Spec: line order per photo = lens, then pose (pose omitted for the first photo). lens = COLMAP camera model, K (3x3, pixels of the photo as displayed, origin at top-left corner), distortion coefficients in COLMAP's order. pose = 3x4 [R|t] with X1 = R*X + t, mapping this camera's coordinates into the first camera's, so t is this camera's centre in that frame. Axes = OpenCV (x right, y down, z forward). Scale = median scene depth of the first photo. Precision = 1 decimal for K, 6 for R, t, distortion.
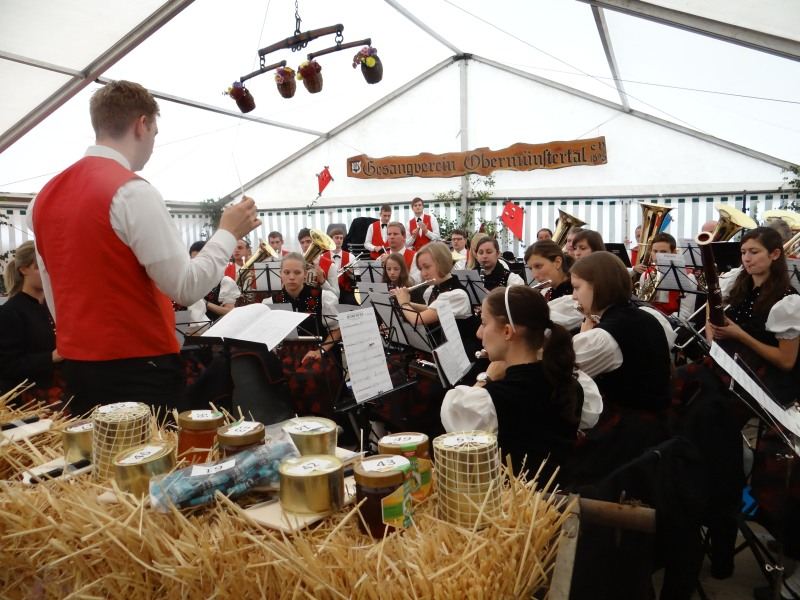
lens RADIAL K [[627.8, 0, 400.0], [0, 627.8, 300.0], [0, 0, 1]] dist [-0.007391, 0.007554]
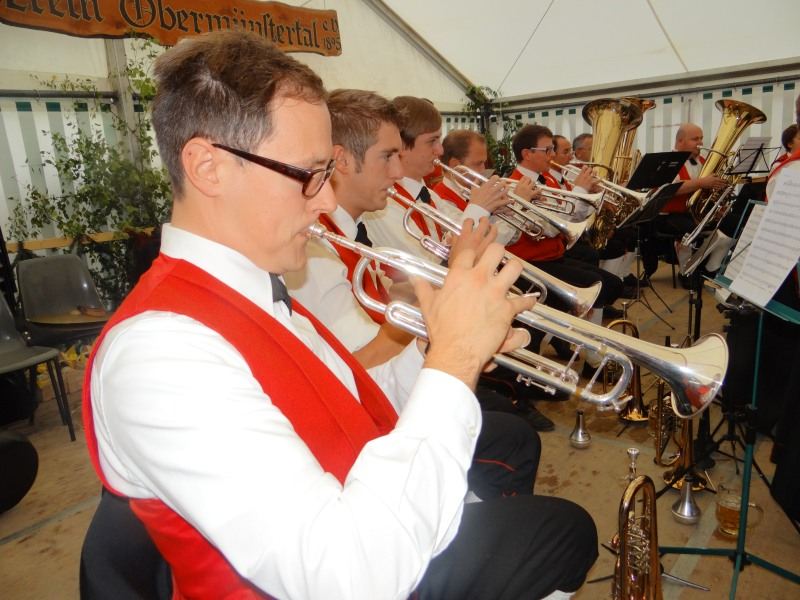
lens RADIAL K [[632.5, 0, 400.0], [0, 632.5, 300.0], [0, 0, 1]] dist [0.002385, 0.007461]
pose [[0.266984, -0.195107, 0.943744, -0.306491], [0.186492, 0.971240, 0.148033, -0.054907], [-0.945484, 0.136478, 0.295691, 0.748569]]
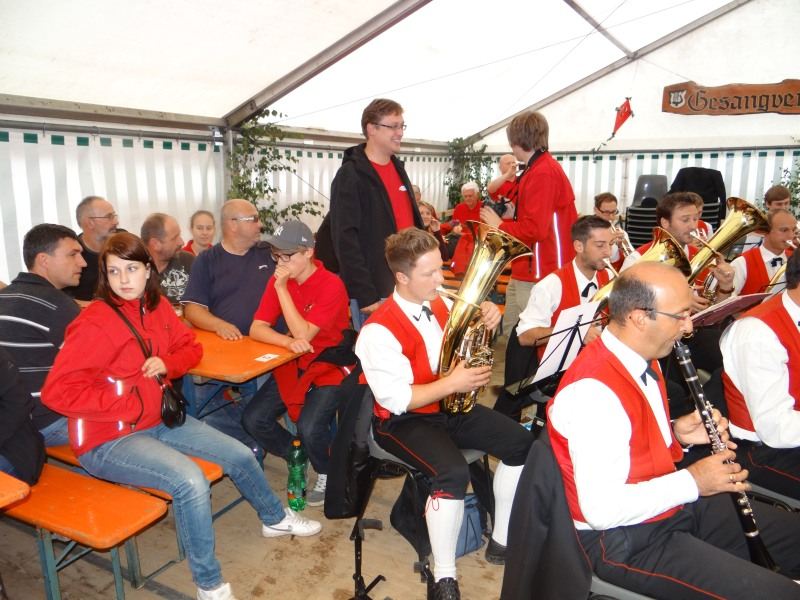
lens RADIAL K [[644.4, 0, 389.4], [0, 644.4, 302.1], [0, 0, 1]] dist [-0.006351, 0.001675]
pose [[0.991458, 0.054499, -0.118492, -0.341013], [-0.045314, 0.995854, 0.078873, -0.016462], [0.122299, -0.072830, 0.989817, 0.200728]]
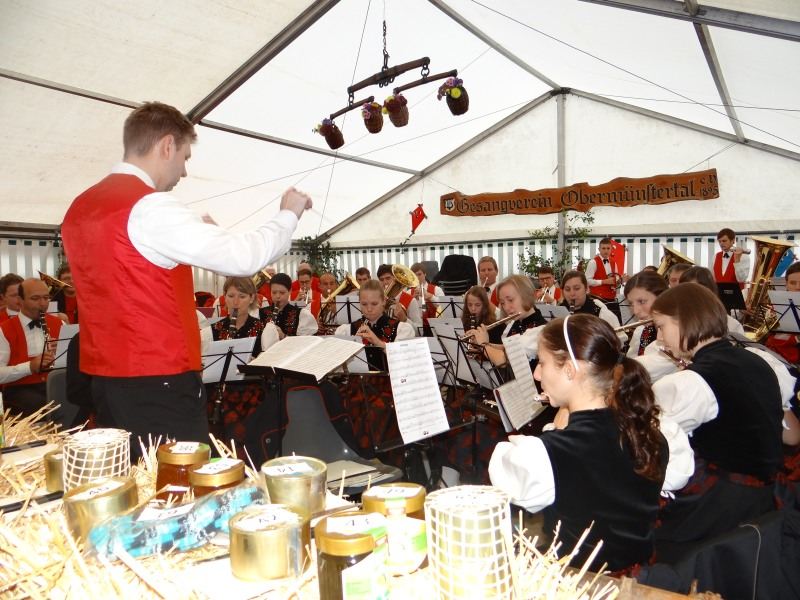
lens RADIAL K [[627.8, 0, 400.0], [0, 627.8, 300.0], [0, 0, 1]] dist [-0.007391, 0.007554]
pose [[0.987101, 0.015430, -0.159356, 0.014413], [-0.025709, 0.997705, -0.062644, 0.003216], [0.158023, 0.065933, 0.985232, 0.021998]]
